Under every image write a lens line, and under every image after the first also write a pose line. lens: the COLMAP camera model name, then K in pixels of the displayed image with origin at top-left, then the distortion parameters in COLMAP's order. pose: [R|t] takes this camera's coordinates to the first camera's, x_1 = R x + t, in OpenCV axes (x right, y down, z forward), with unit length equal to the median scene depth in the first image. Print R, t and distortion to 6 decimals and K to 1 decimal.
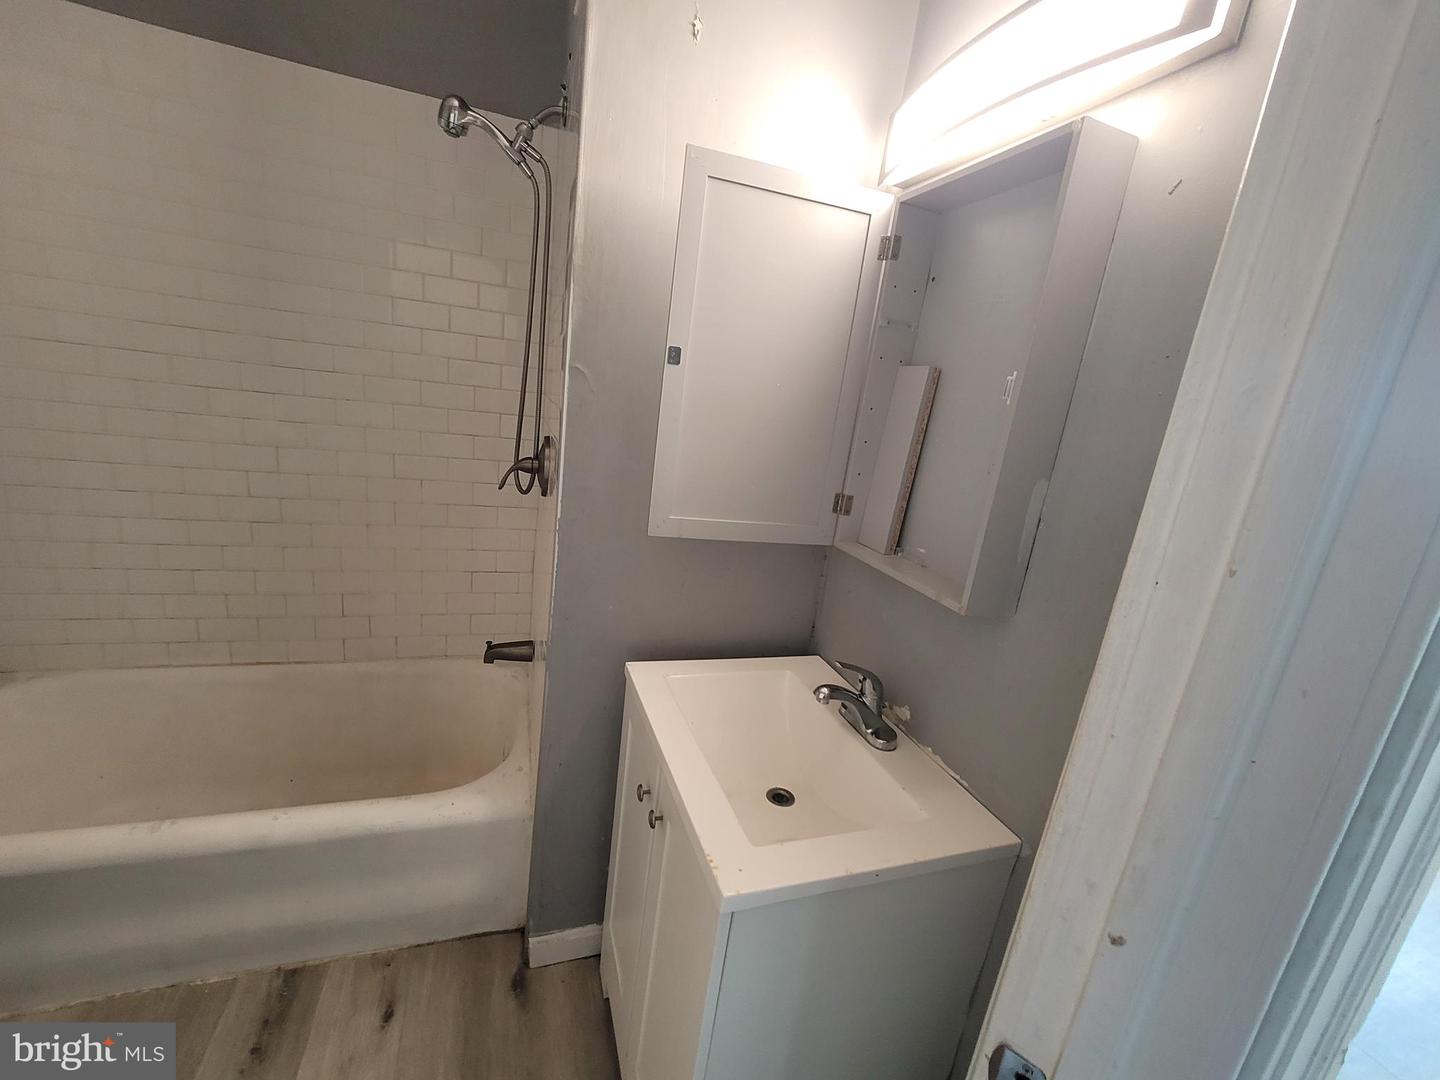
lens RADIAL K [[588.7, 0, 718.7], [0, 588.7, 537.3], [0, 0, 1]] dist [-0.007770, 0.002844]
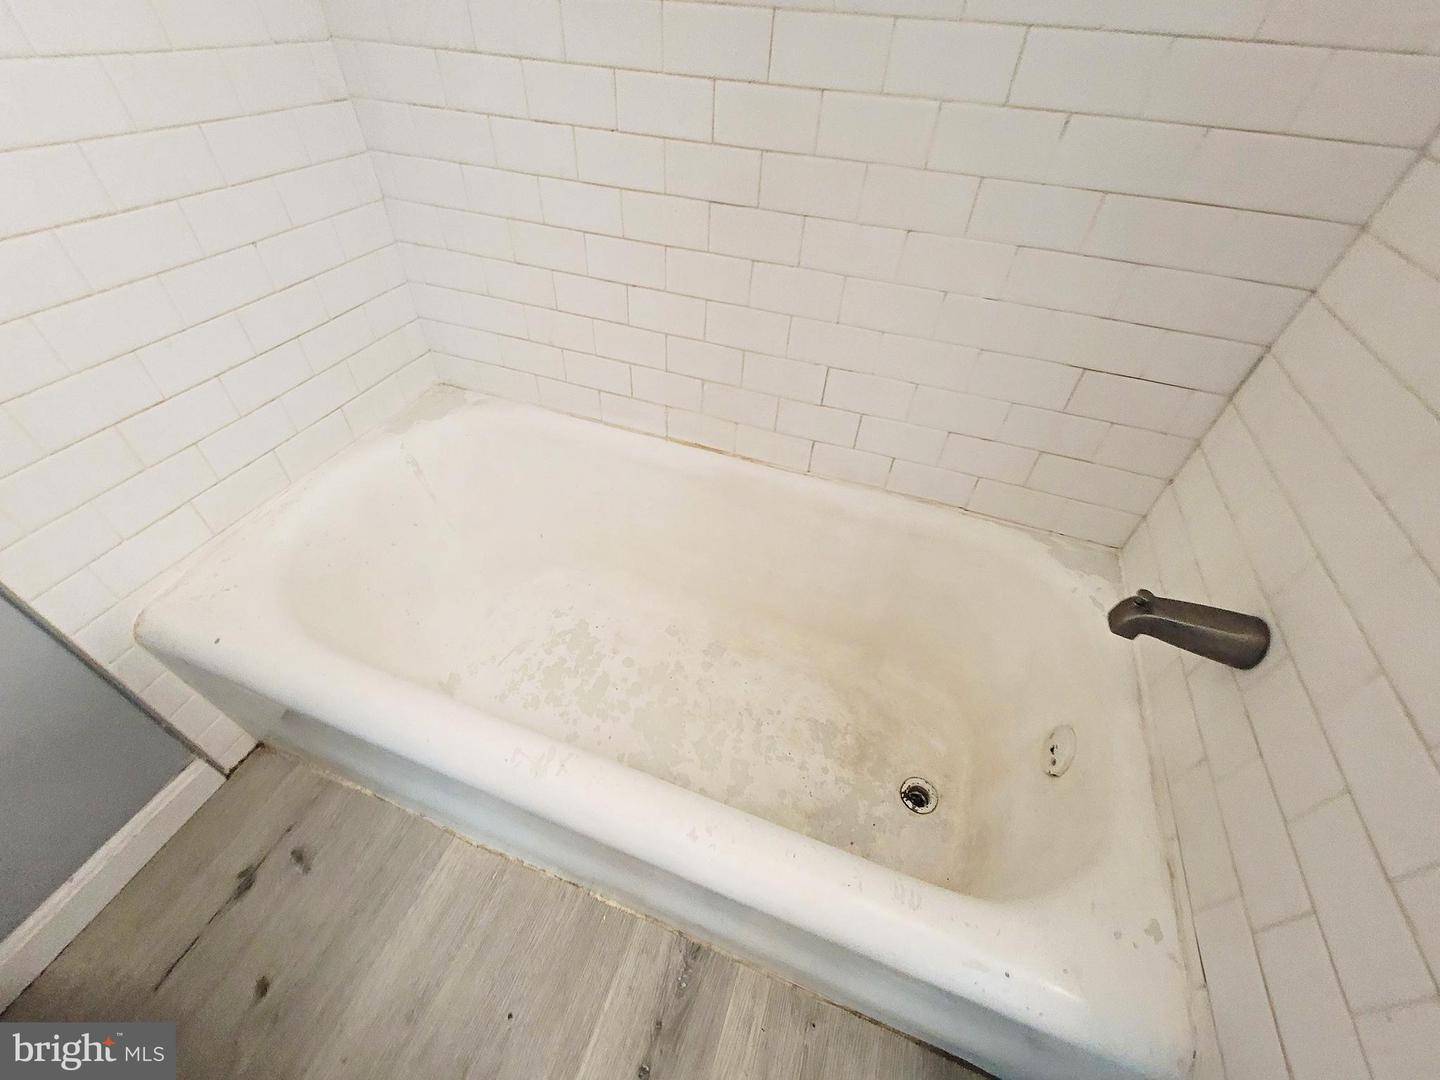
lens RADIAL K [[588.7, 0, 715.5], [0, 588.7, 541.1], [0, 0, 1]] dist [-0.007770, 0.002844]
pose [[0.785734, 0.366272, -0.498464, -0.536698], [-0.097202, 0.868941, 0.485277, -0.022430], [0.610879, -0.332847, 0.718359, 0.672237]]
